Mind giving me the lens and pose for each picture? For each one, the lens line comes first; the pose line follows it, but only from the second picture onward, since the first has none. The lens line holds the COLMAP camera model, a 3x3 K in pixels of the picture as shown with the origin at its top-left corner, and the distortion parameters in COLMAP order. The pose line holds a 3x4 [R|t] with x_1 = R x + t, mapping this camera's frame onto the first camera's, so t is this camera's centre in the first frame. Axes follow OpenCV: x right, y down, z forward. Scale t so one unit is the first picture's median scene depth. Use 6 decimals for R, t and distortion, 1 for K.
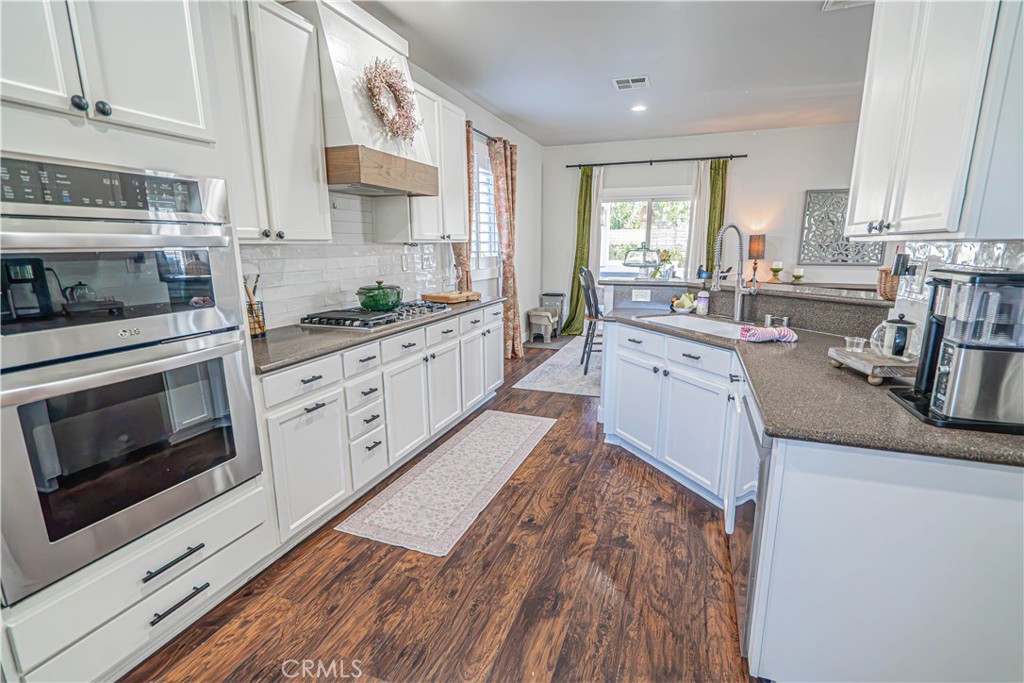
lens RADIAL K [[472.4, 0, 514.8], [0, 472.4, 345.6], [0, 0, 1]] dist [-0.007113, 0.002291]
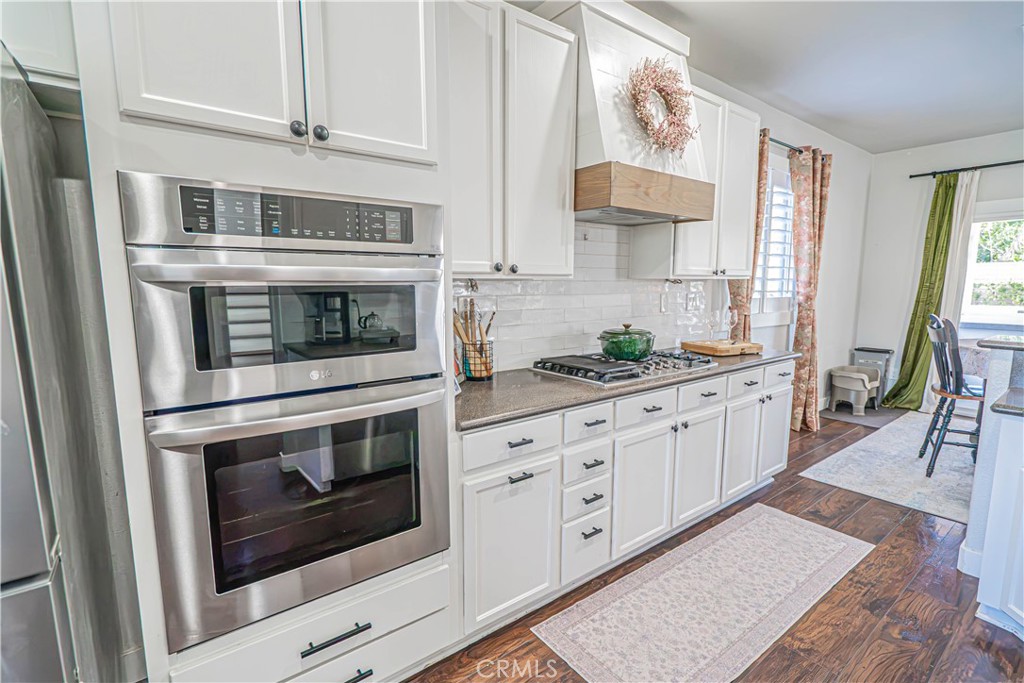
lens RADIAL K [[472.4, 0, 514.8], [0, 472.4, 345.9], [0, 0, 1]] dist [-0.007113, 0.002291]
pose [[0.847826, 0.073444, -0.525165, -0.016872], [-0.113898, 0.992469, -0.045081, -0.044193], [0.517899, 0.098036, 0.849806, 0.220556]]
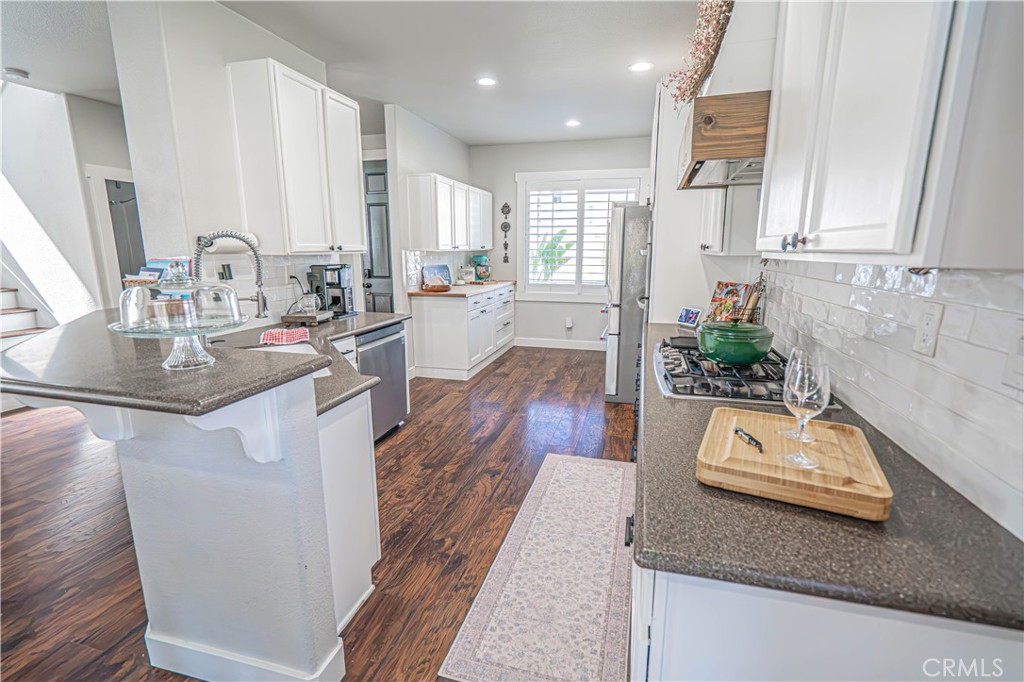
lens RADIAL K [[472.4, 0, 509.9], [0, 472.4, 342.5], [0, 0, 1]] dist [-0.007113, 0.002291]
pose [[-0.996483, 0.024947, -0.080000, 0.071704], [-0.009557, 0.914598, 0.404252, -0.404118], [0.083252, 0.403595, -0.911142, 1.778293]]
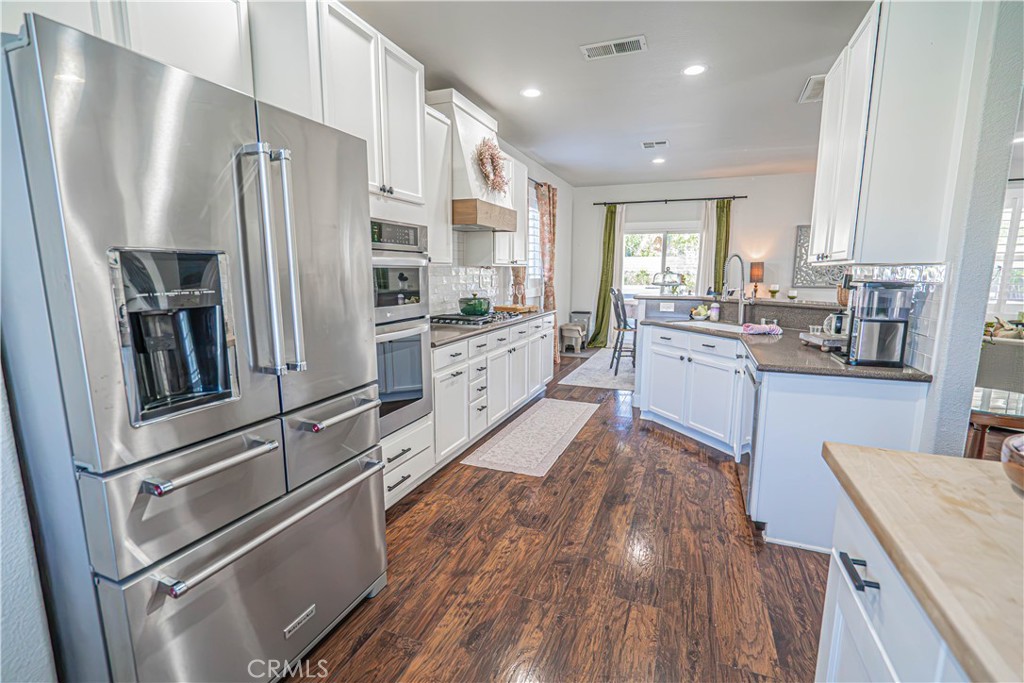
lens RADIAL K [[472.4, 0, 512.2], [0, 472.4, 344.1], [0, 0, 1]] dist [-0.007113, 0.002291]
pose [[0.999876, 0.008505, -0.013269, -0.180172], [-0.009248, 0.998329, -0.057042, 0.094580], [0.012762, 0.057158, 0.998284, -0.386965]]
